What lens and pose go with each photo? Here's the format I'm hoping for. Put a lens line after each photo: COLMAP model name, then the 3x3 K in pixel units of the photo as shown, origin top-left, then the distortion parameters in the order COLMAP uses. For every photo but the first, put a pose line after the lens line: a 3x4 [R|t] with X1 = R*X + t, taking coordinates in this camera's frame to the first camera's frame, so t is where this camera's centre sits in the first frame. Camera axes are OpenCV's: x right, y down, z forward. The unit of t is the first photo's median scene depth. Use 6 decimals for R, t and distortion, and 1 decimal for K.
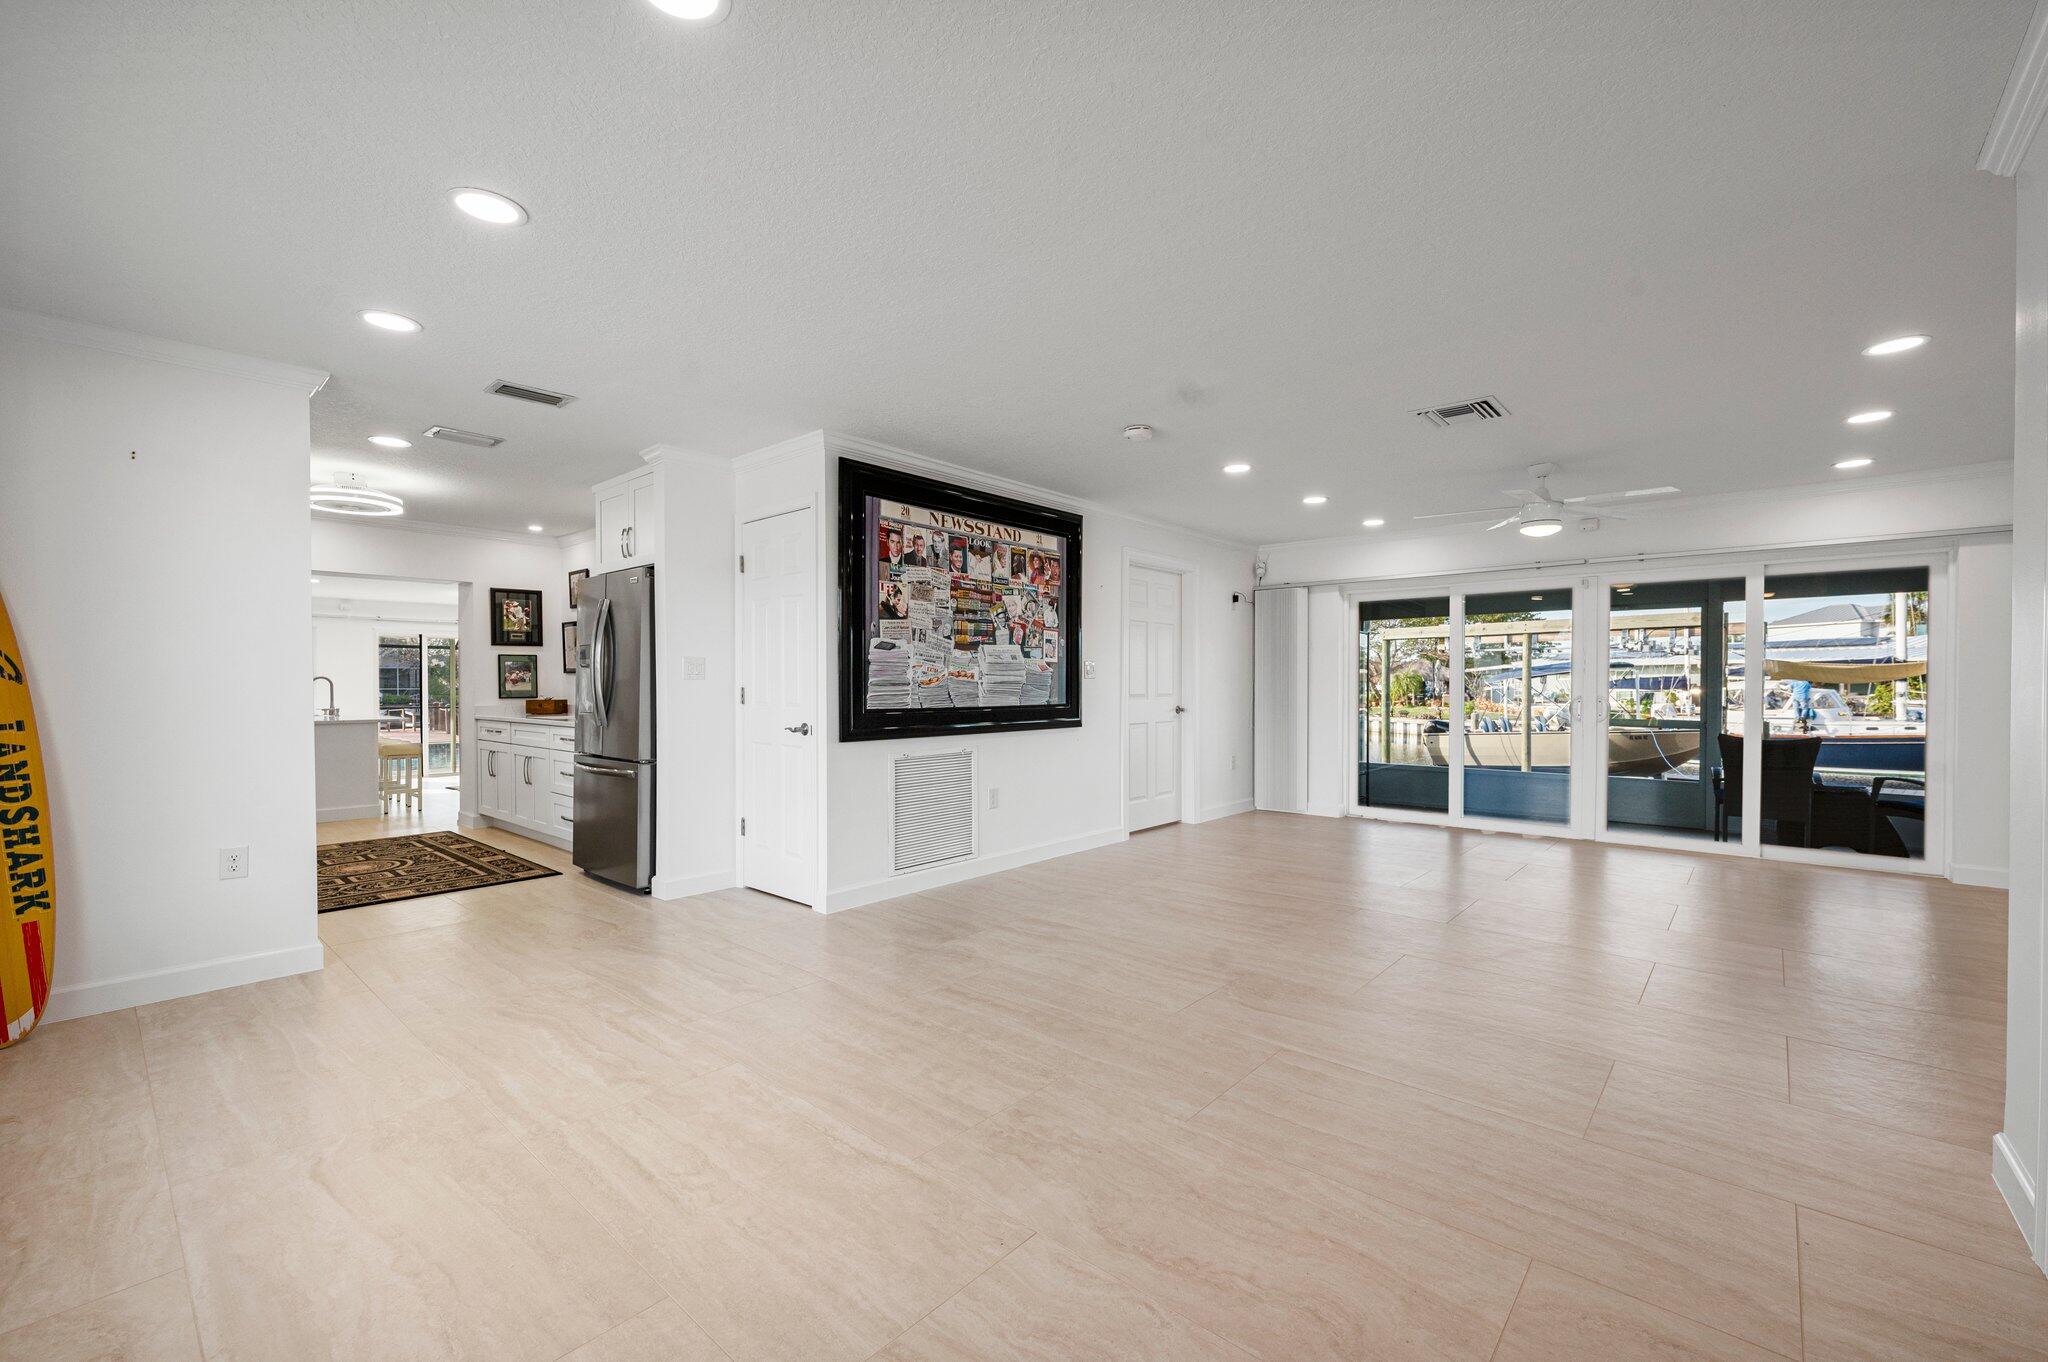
lens RADIAL K [[836.4, 0, 1011.7], [0, 836.4, 693.0], [0, 0, 1]] dist [0.000617, -0.000148]
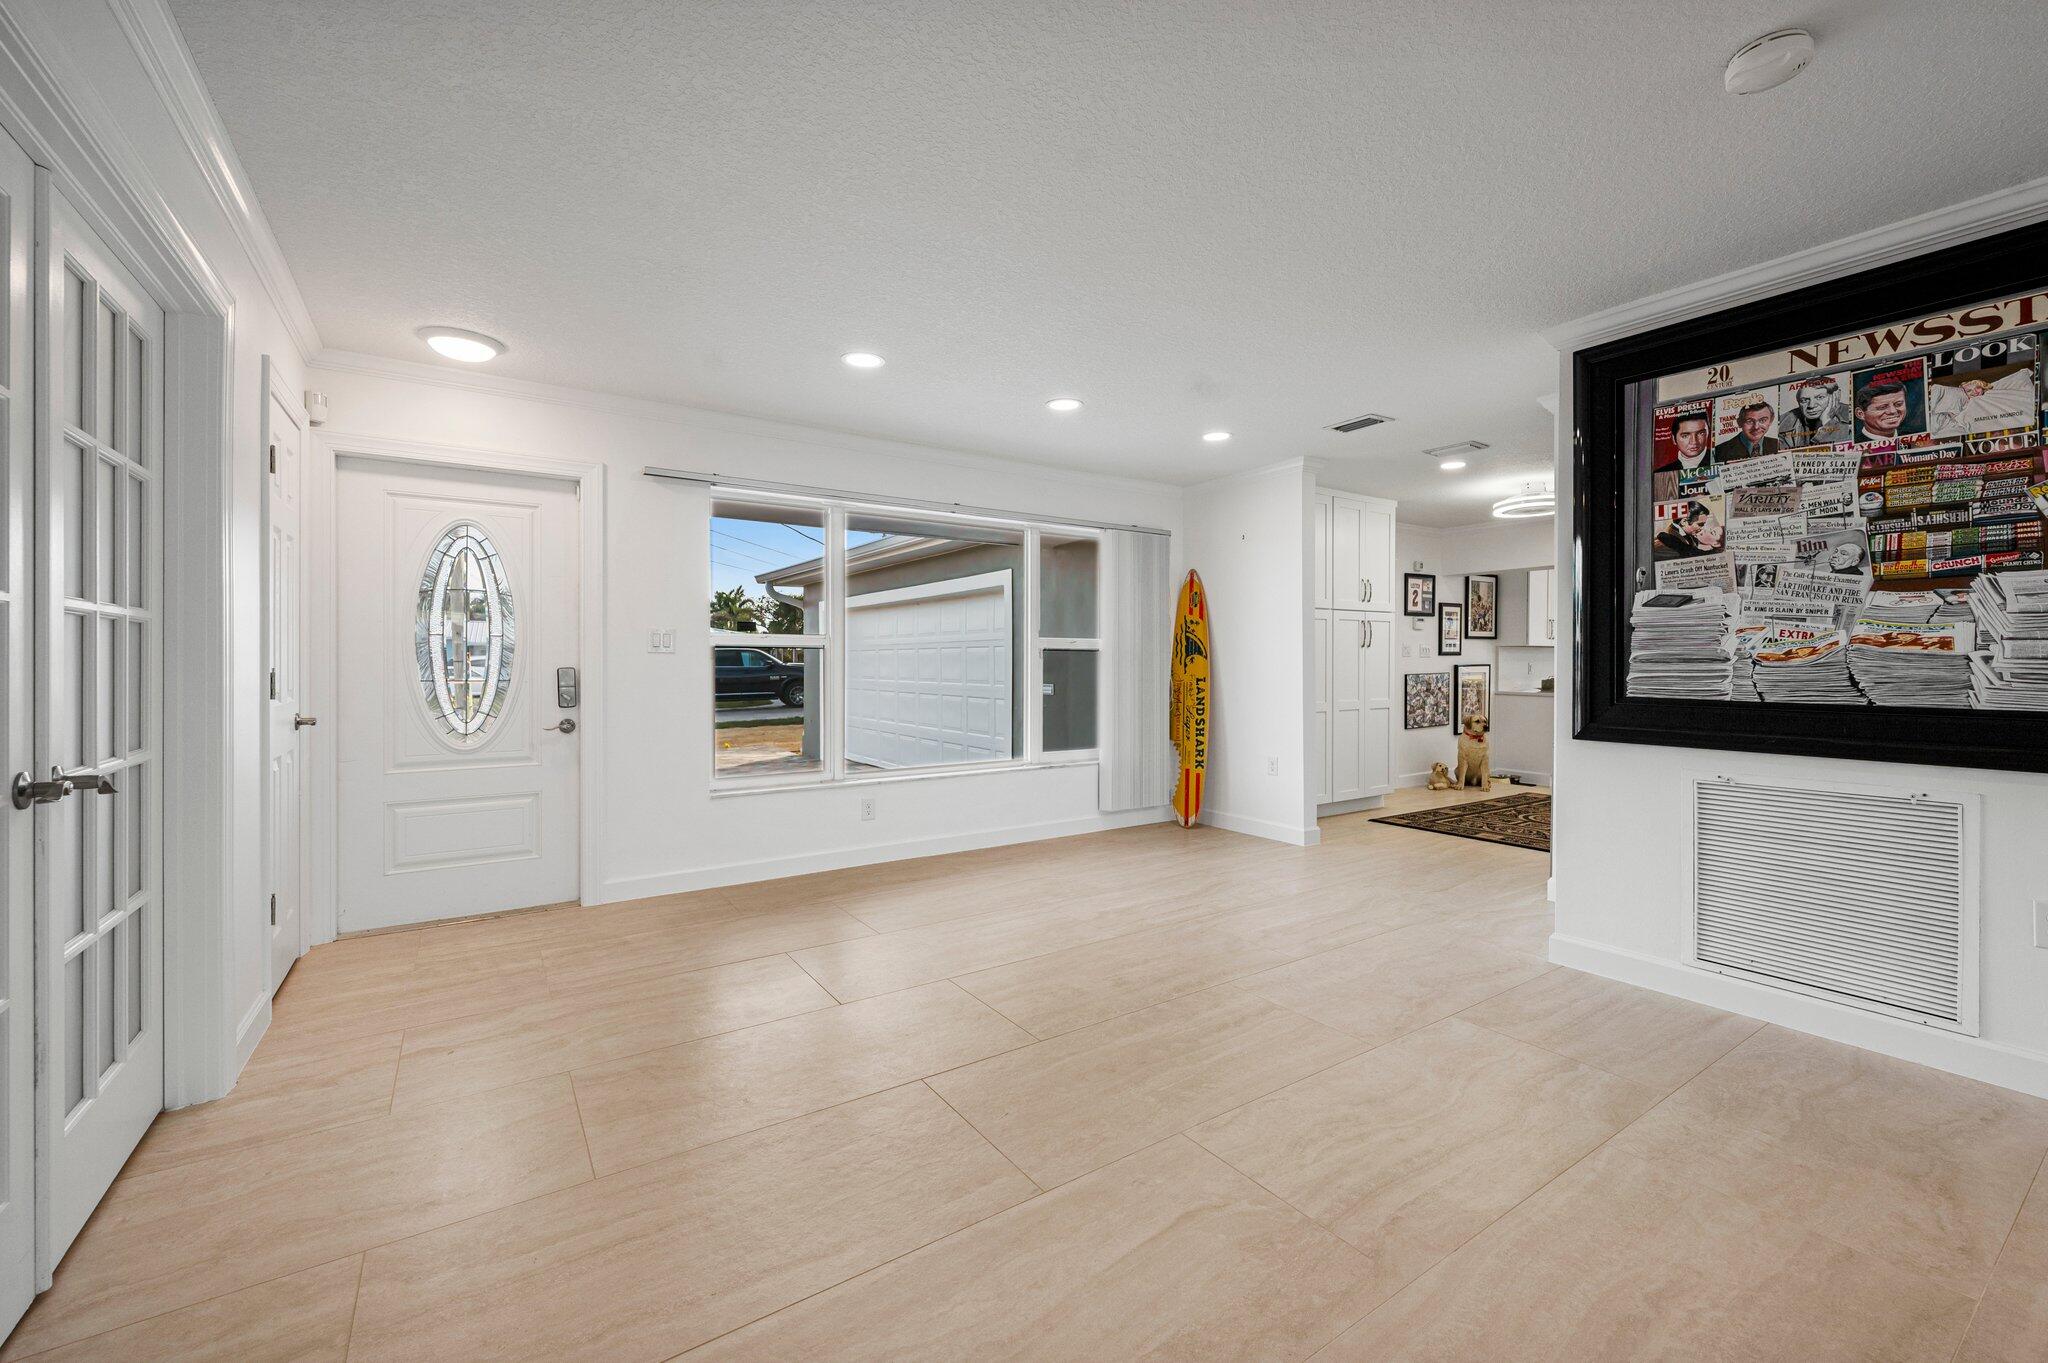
lens RADIAL K [[836.4, 0, 1055.2], [0, 836.4, 658.4], [0, 0, 1]] dist [0.000617, -0.000148]
pose [[-0.221693, -0.001453, -0.975115, 0.554332], [-0.011265, 0.999936, 0.001071, -0.006805], [0.975051, 0.011222, -0.221695, 0.647207]]
